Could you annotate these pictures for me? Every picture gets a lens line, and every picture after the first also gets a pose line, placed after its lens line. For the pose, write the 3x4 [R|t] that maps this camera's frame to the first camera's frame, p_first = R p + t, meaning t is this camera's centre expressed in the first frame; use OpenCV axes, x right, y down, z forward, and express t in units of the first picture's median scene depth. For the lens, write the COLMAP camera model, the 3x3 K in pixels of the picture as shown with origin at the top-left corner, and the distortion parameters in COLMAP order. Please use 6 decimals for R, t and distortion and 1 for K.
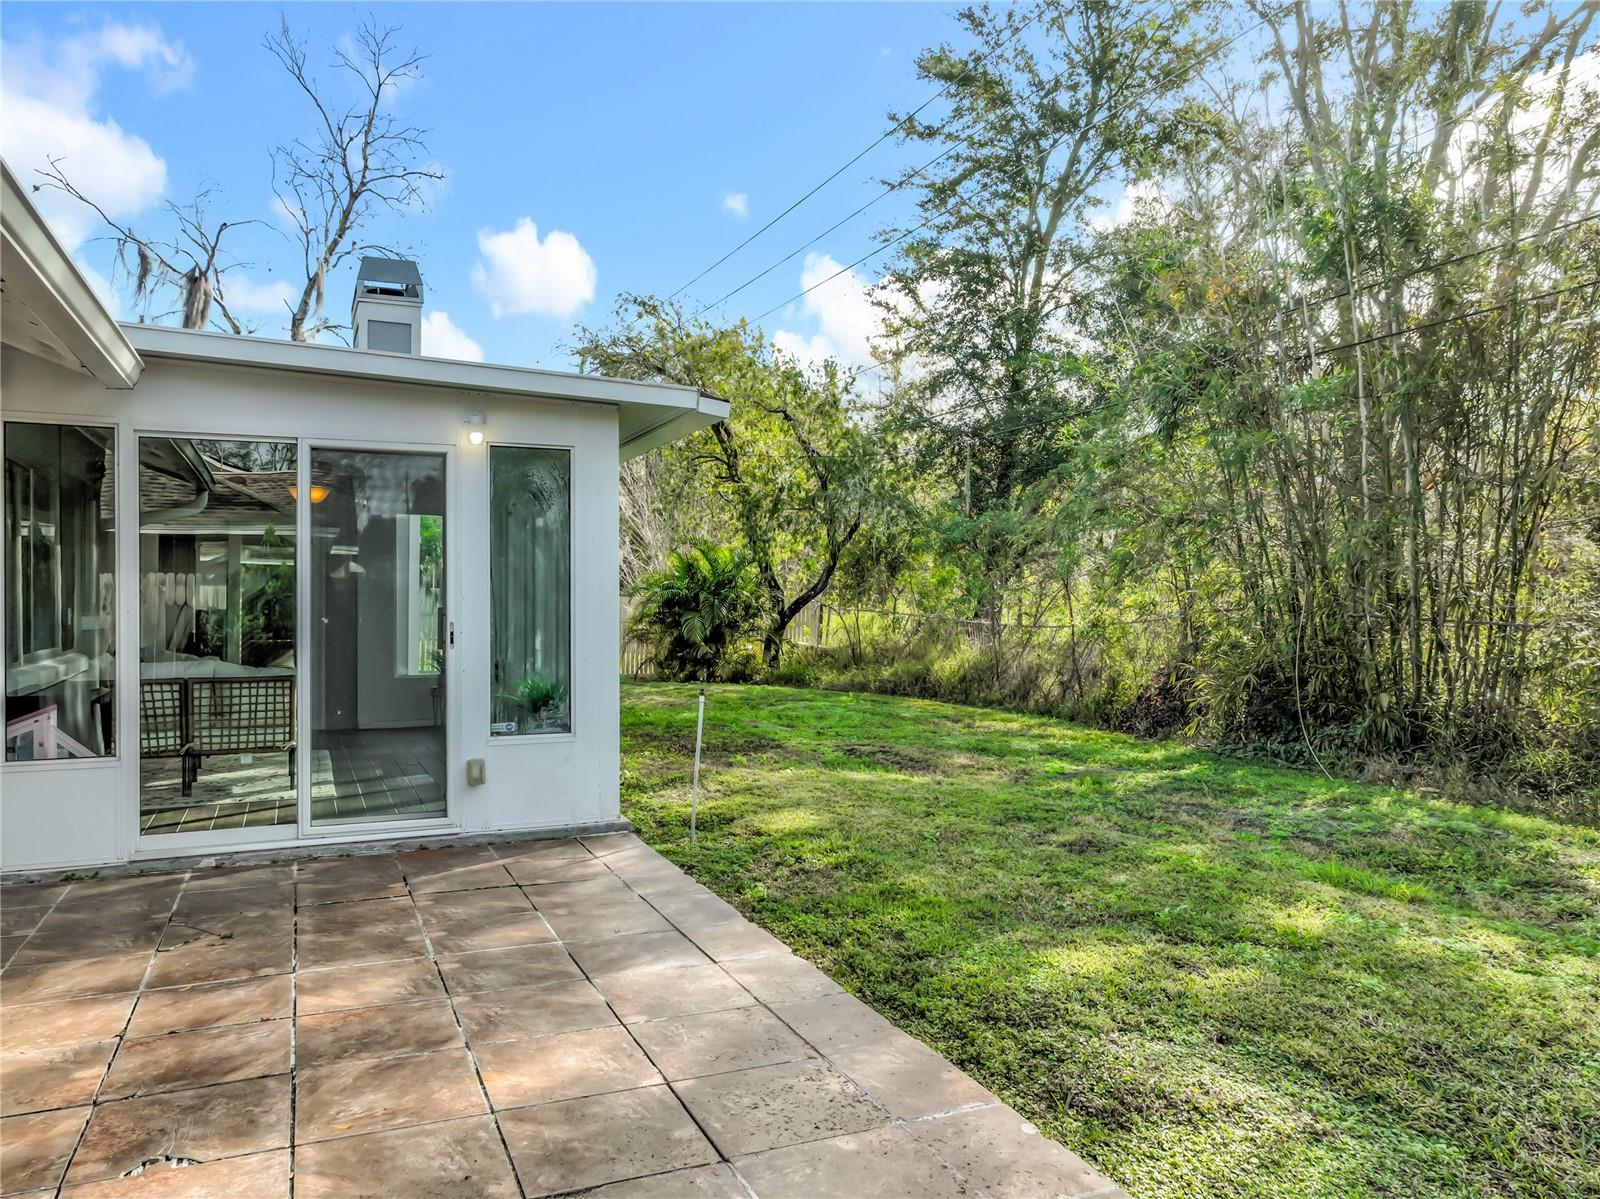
lens RADIAL K [[1139.3, 0, 811.0], [0, 1139.3, 592.4], [0, 0, 1]] dist [0.000872, 0.019325]
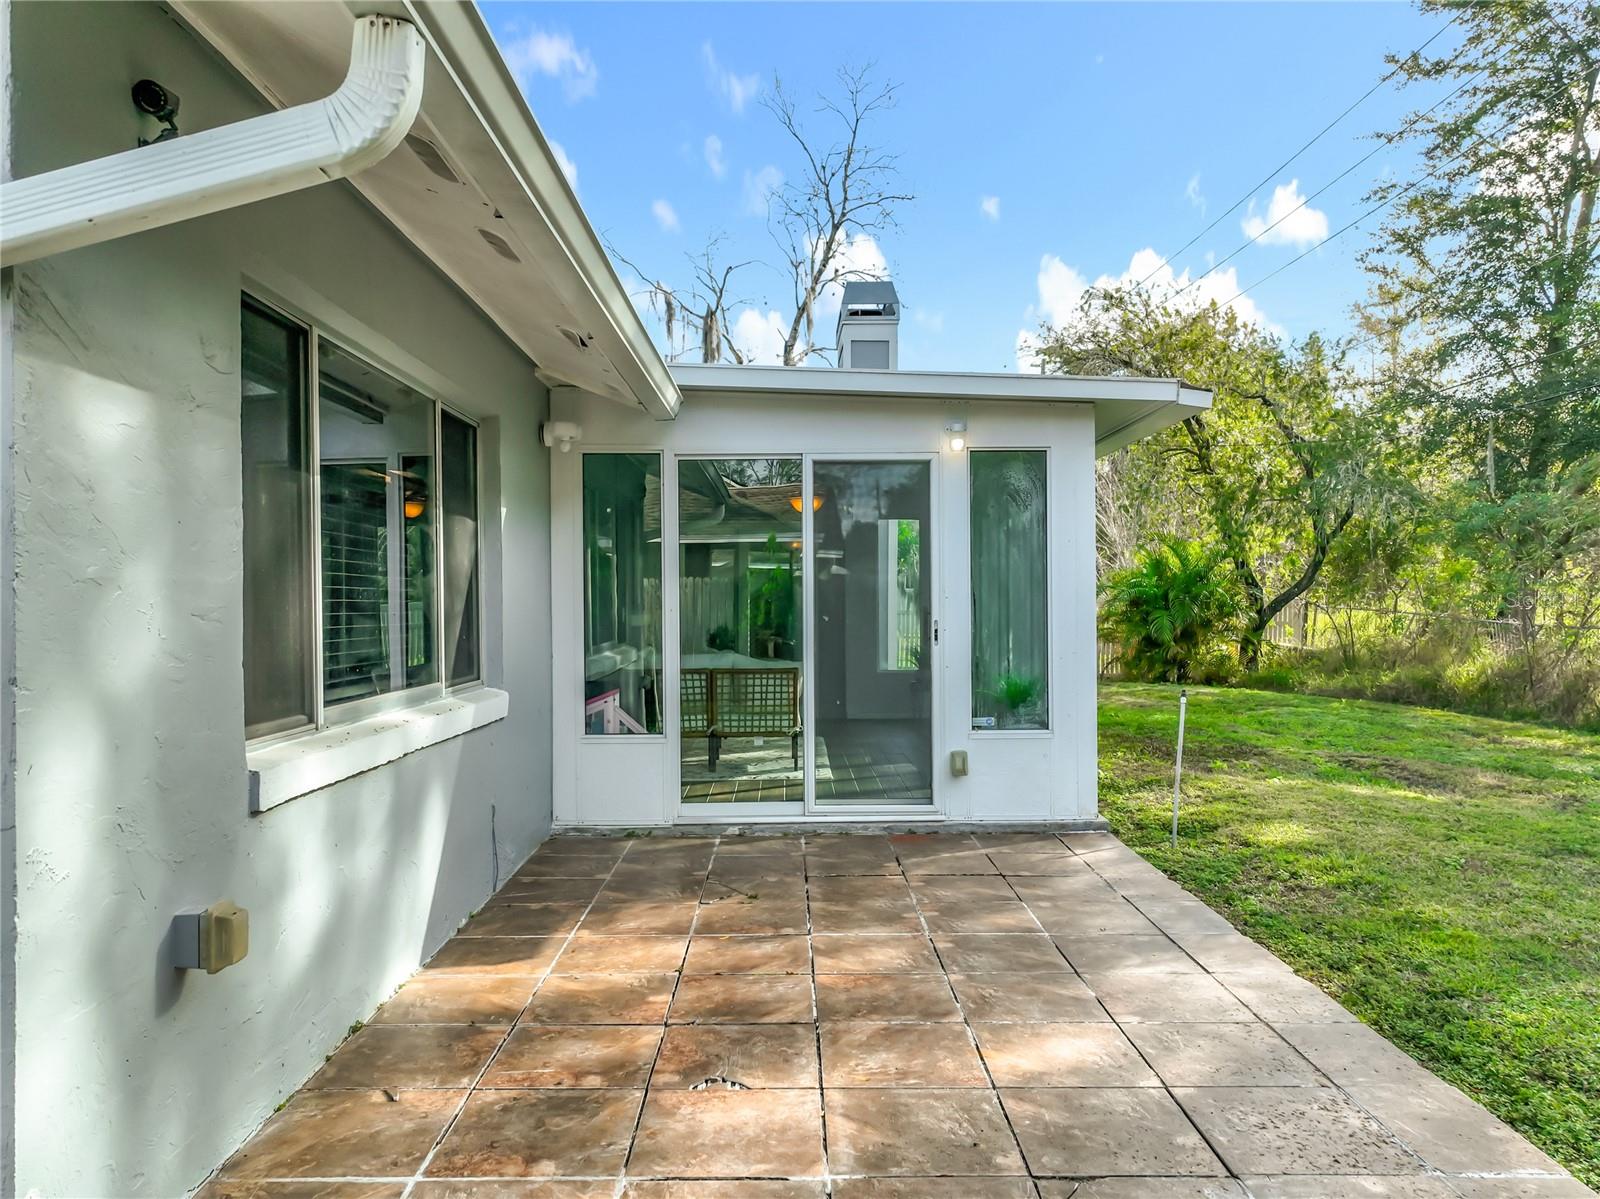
lens RADIAL K [[1139.3, 0, 811.0], [0, 1139.3, 592.4], [0, 0, 1]] dist [0.000872, 0.019325]
pose [[0.923210, -0.007186, -0.384229, -0.012754], [0.007522, 0.999972, -0.000627, 0.000104], [0.384222, -0.002311, 0.923238, -0.013475]]
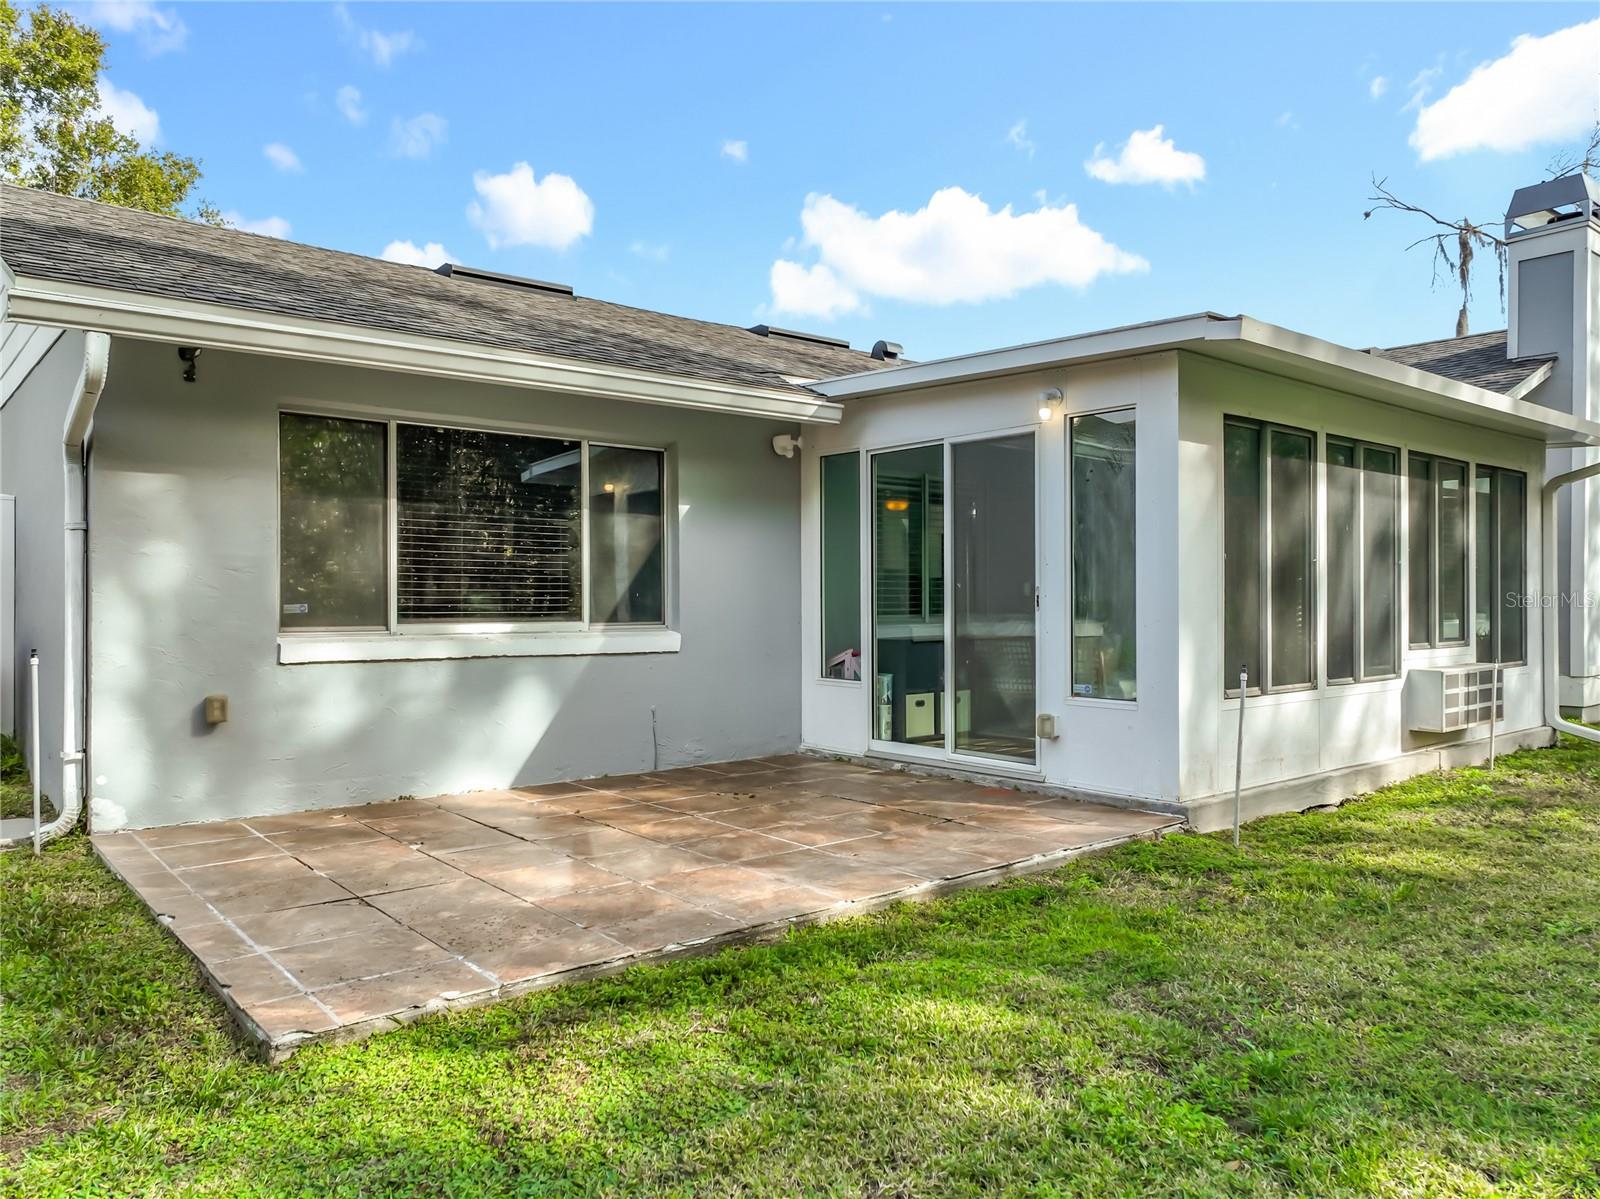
lens RADIAL K [[1128.6, 0, 800.0], [0, 1128.6, 599.5], [0, 0, 1]] dist [0.004873, -0.000729]
pose [[0.279124, 0.001555, -0.960254, 0.508543], [0.008773, 0.999953, 0.004169, 0.024318], [0.960215, -0.009588, 0.279097, 0.372974]]
